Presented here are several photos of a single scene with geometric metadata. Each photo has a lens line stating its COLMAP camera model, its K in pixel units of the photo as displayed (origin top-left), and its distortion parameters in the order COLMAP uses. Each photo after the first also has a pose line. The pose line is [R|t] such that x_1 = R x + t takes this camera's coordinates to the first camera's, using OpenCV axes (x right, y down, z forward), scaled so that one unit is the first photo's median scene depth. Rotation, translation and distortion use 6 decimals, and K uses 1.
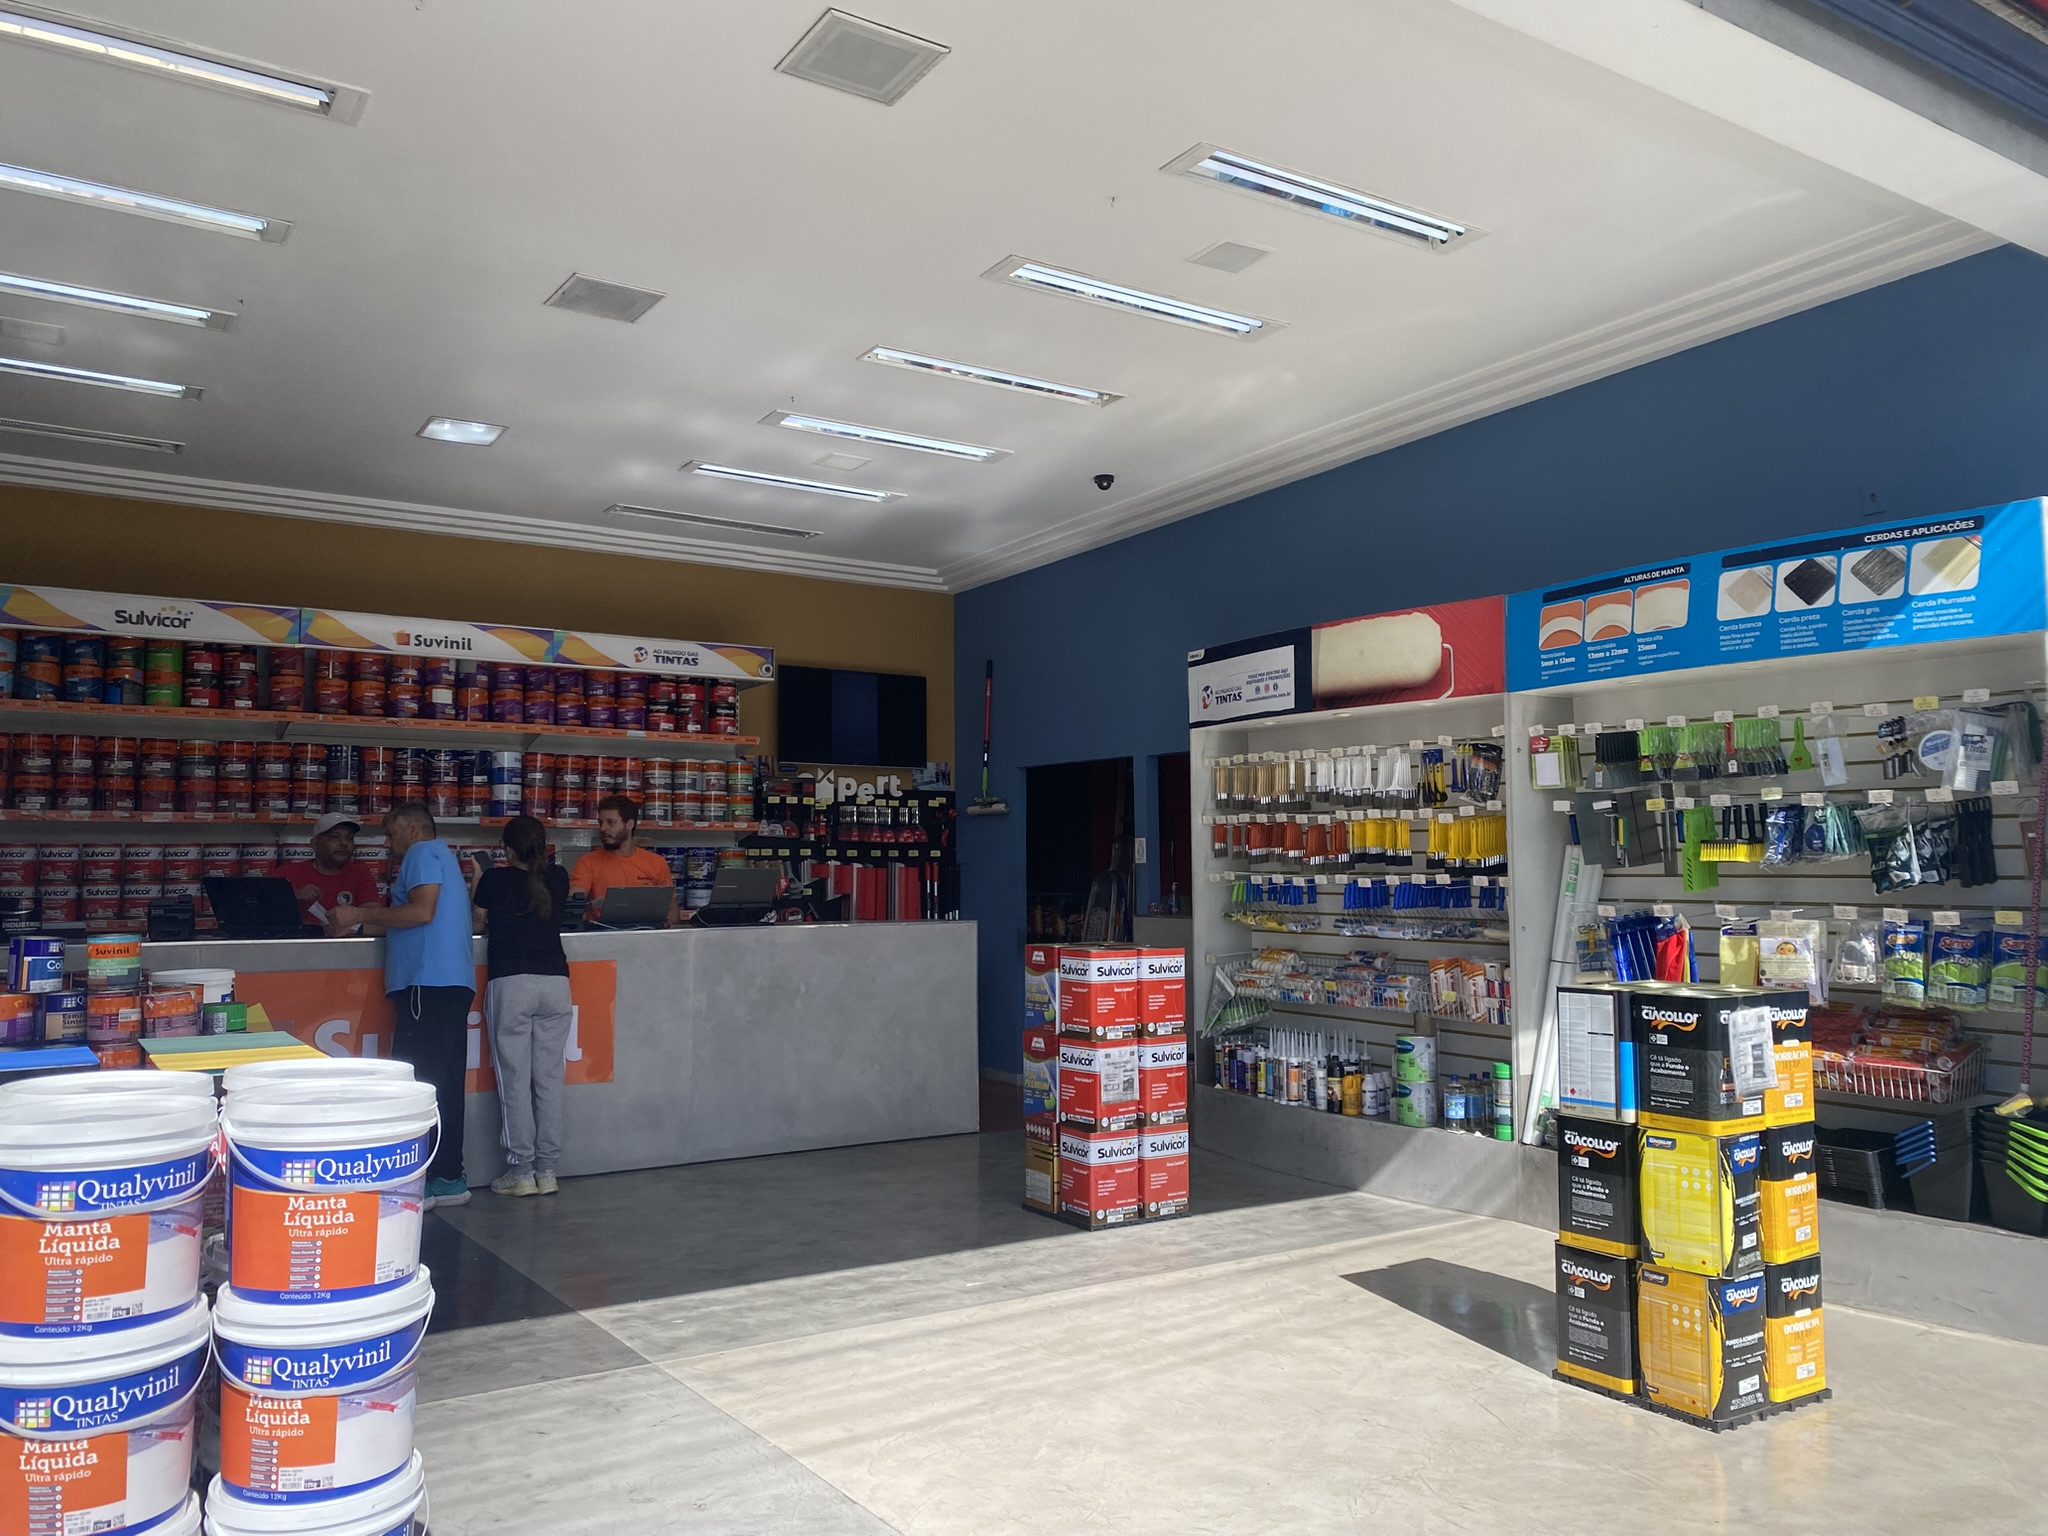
lens RADIAL K [[1562.4, 0, 1030.0], [0, 1562.4, 754.3], [0, 0, 1]] dist [0.036955, -0.040389]
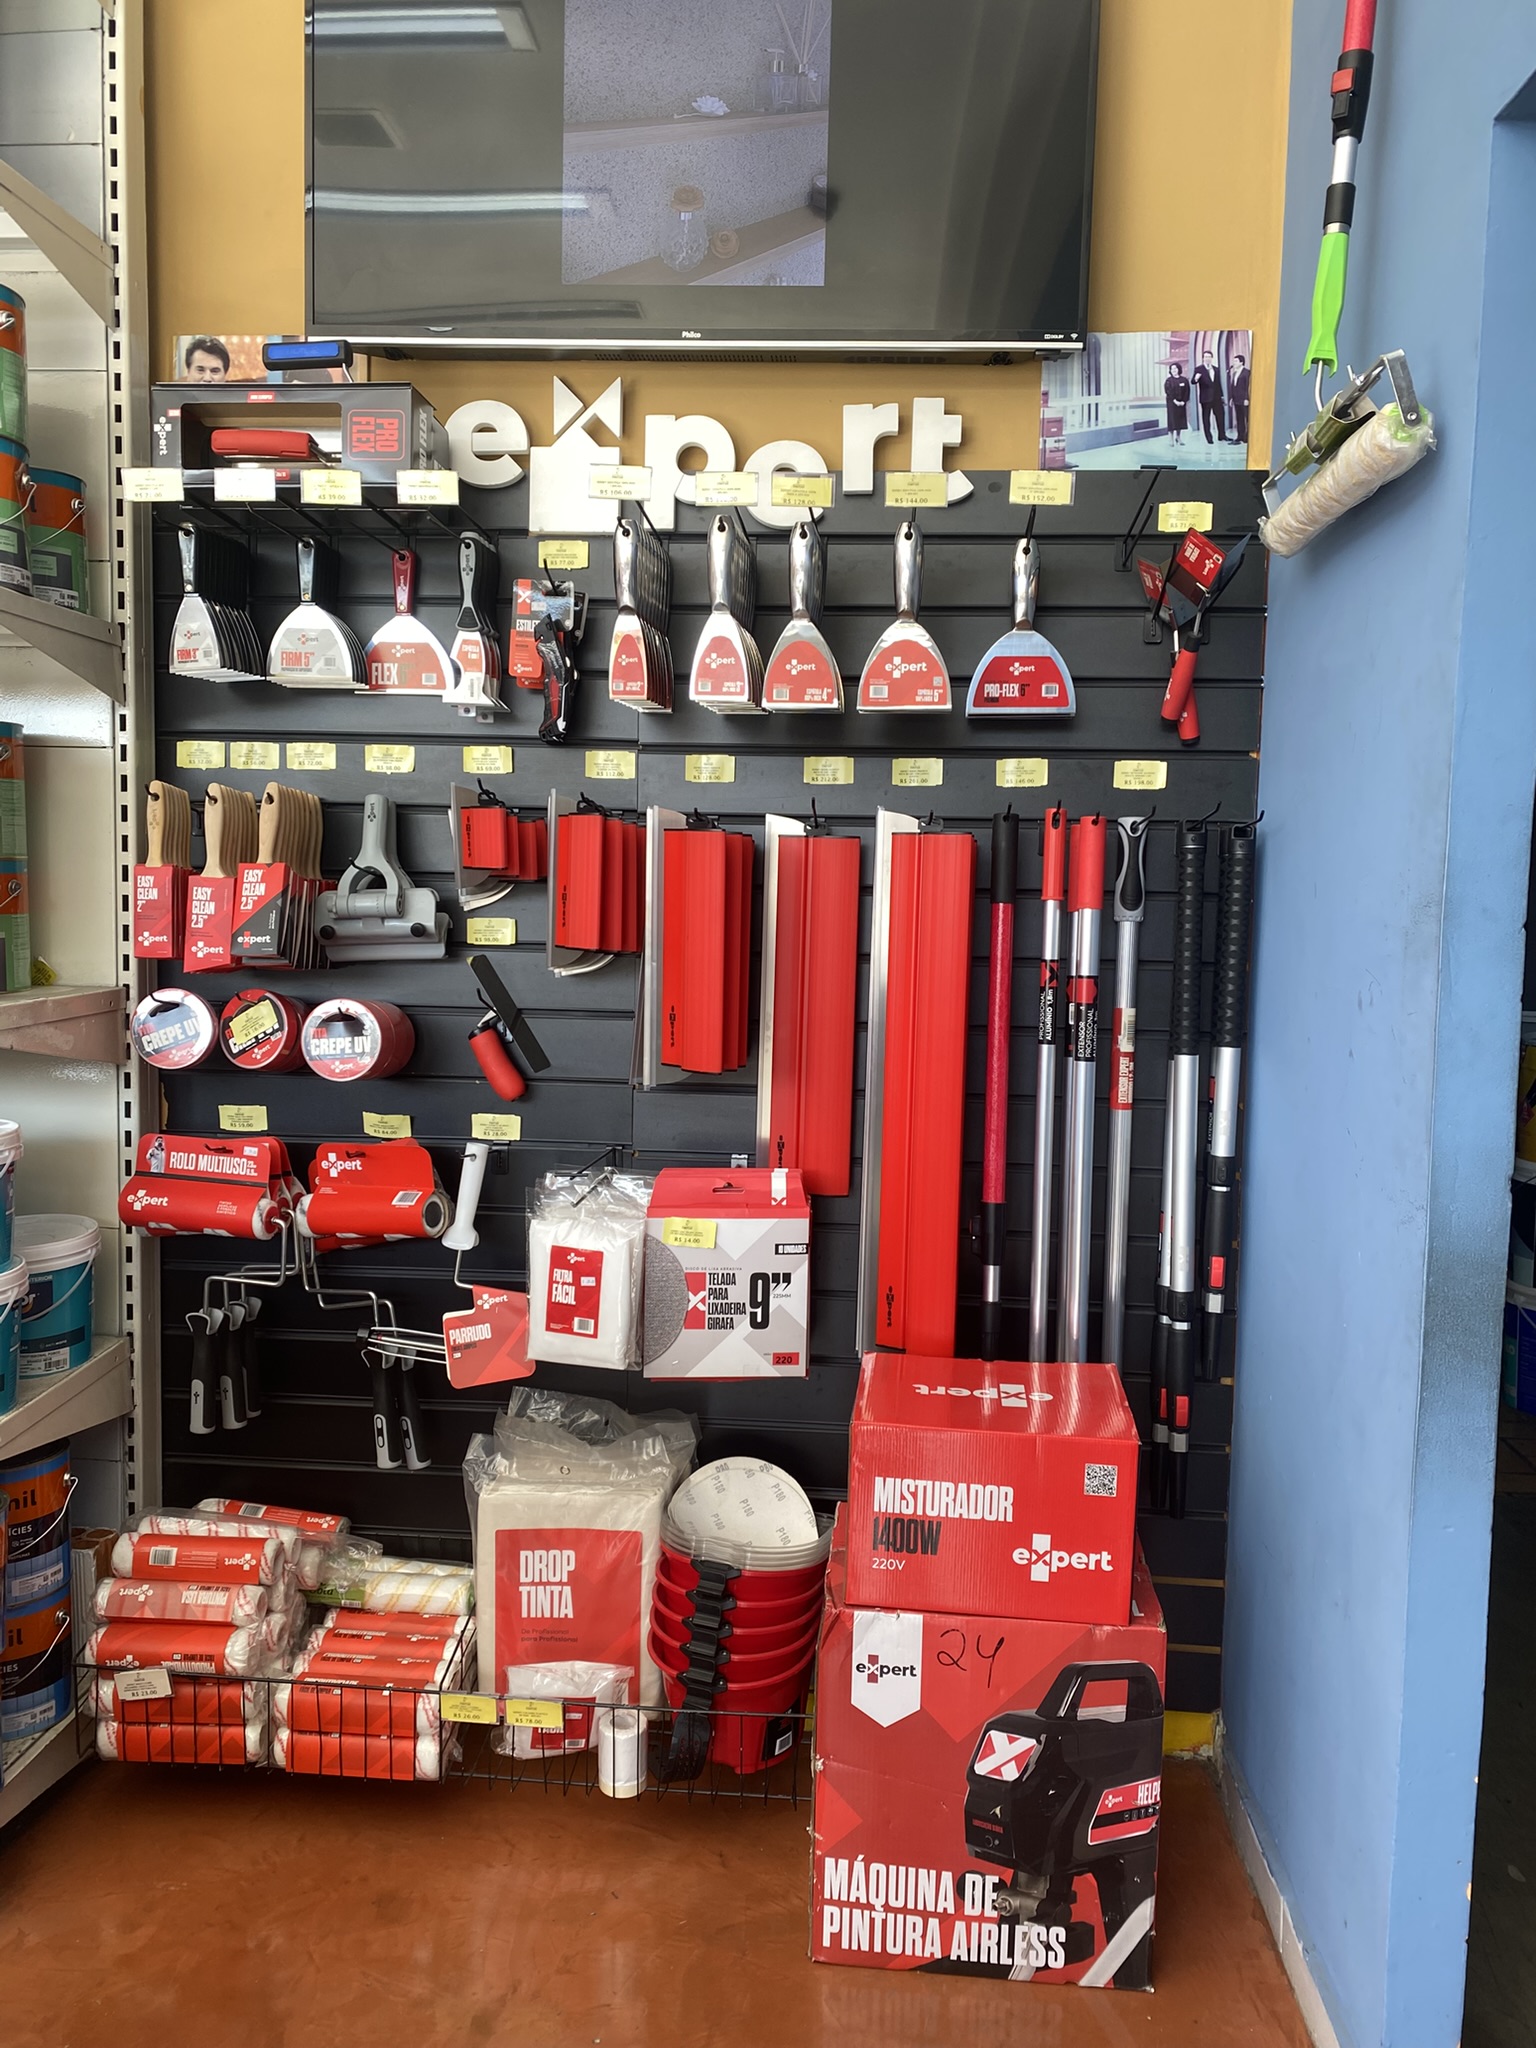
lens RADIAL K [[1562.4, 0, 776.5], [0, 1562.4, 1025.5], [0, 0, 1]] dist [0.036955, -0.040389]
pose [[0.798187, 0.074065, -0.597839, 0.045955], [0.021830, 0.988205, 0.151573, 0.097463], [0.602014, -0.134035, 0.787156, 1.211068]]
